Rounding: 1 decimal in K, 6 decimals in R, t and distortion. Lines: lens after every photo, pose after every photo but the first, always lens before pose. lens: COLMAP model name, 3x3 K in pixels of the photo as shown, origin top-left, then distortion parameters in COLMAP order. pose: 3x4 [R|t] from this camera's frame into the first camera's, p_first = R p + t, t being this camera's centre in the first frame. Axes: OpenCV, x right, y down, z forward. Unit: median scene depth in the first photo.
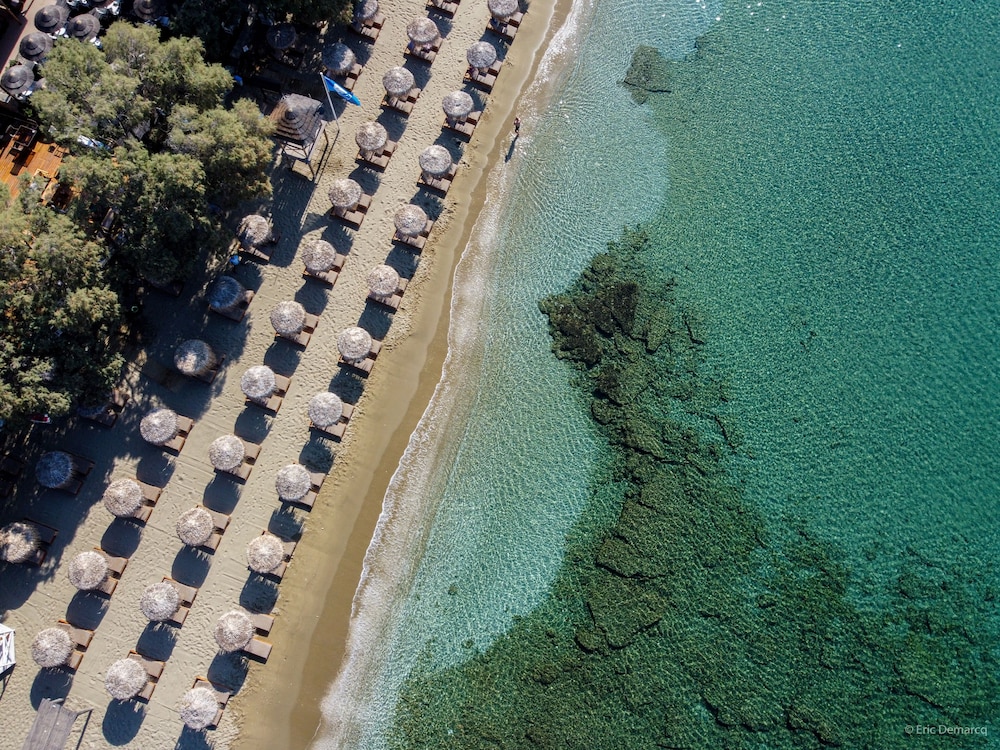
lens RADIAL K [[749.0, 0, 500.0], [0, 749.0, 375.0], [0, 0, 1]] dist [-0.015158, 0.005643]
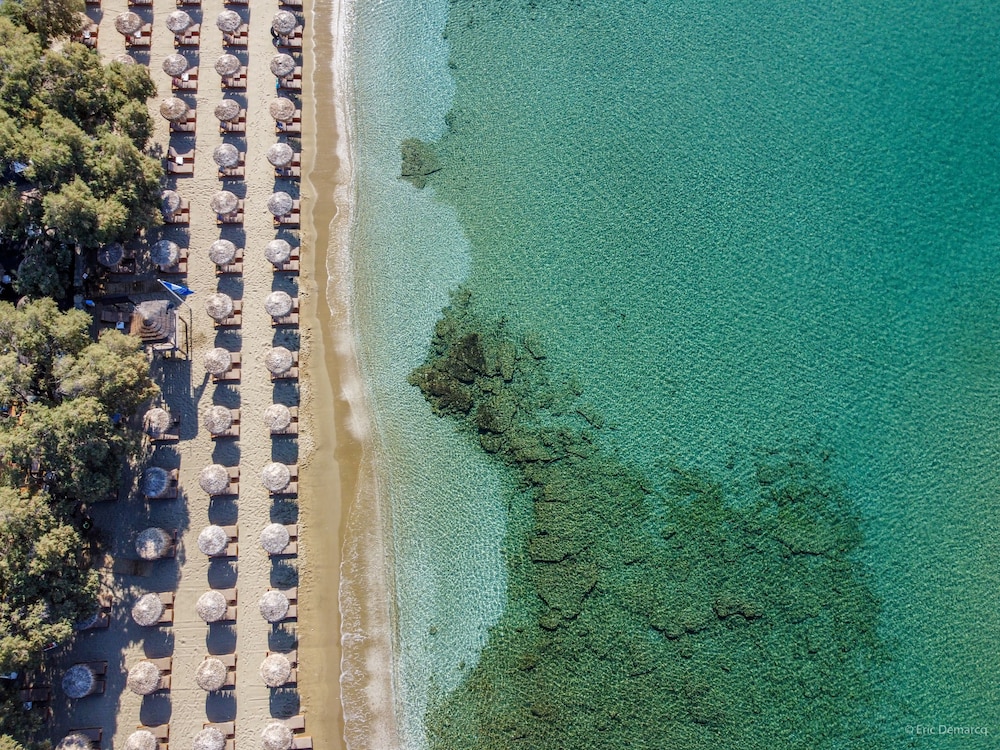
lens RADIAL K [[749.0, 0, 500.0], [0, 749.0, 375.0], [0, 0, 1]] dist [-0.015158, 0.005643]
pose [[0.915489, -0.391055, 0.094631, 0.084468], [0.390462, 0.920266, 0.025478, -0.083231], [-0.097049, 0.013625, 0.995186, -0.226382]]
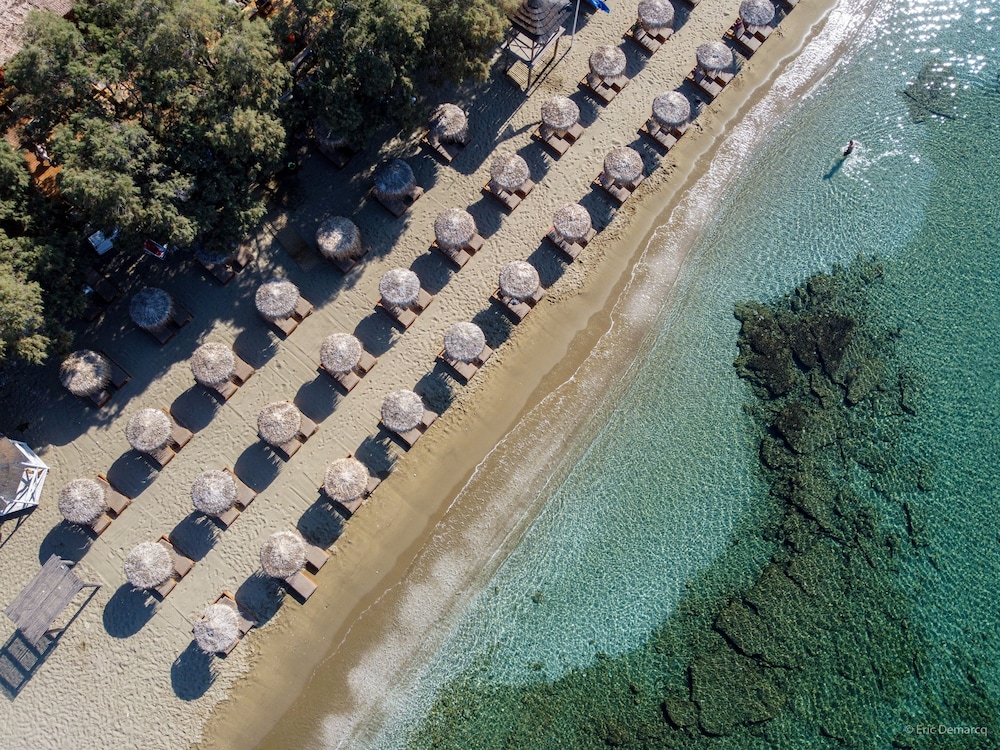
lens RADIAL K [[749.0, 0, 500.0], [0, 749.0, 375.0], [0, 0, 1]] dist [-0.015158, 0.005643]
pose [[0.944356, 0.316473, -0.089646, -0.105843], [-0.318686, 0.947794, -0.011175, 0.076787], [0.081429, 0.039122, 0.995911, 0.162211]]
